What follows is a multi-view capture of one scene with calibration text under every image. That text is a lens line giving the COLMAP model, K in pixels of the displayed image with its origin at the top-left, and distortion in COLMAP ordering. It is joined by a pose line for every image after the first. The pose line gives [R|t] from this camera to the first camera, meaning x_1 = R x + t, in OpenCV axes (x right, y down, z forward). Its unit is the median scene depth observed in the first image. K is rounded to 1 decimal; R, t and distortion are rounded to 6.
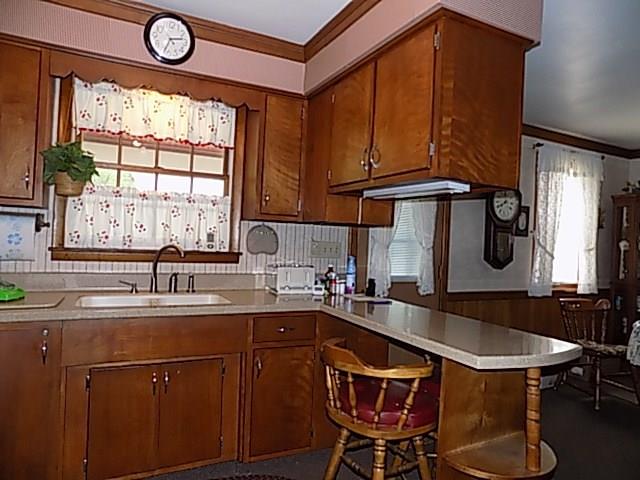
lens RADIAL K [[429.1, 0, 320.3], [0, 429.1, 239.2], [0, 0, 1]] dist [-0.039335, 0.030521]
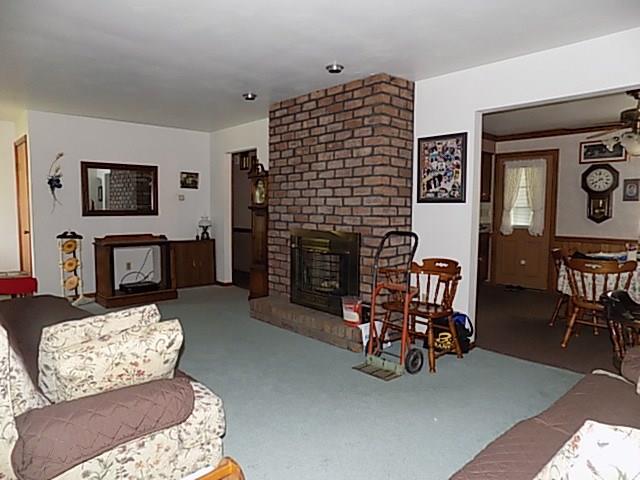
lens RADIAL K [[429.1, 0, 320.3], [0, 429.1, 236.0], [0, 0, 1]] dist [-0.039335, 0.030521]
pose [[0.274338, 0.020495, -0.961415, 2.332755], [0.003108, 0.999749, 0.022199, 0.113299], [0.961628, -0.009078, 0.274205, -0.544597]]
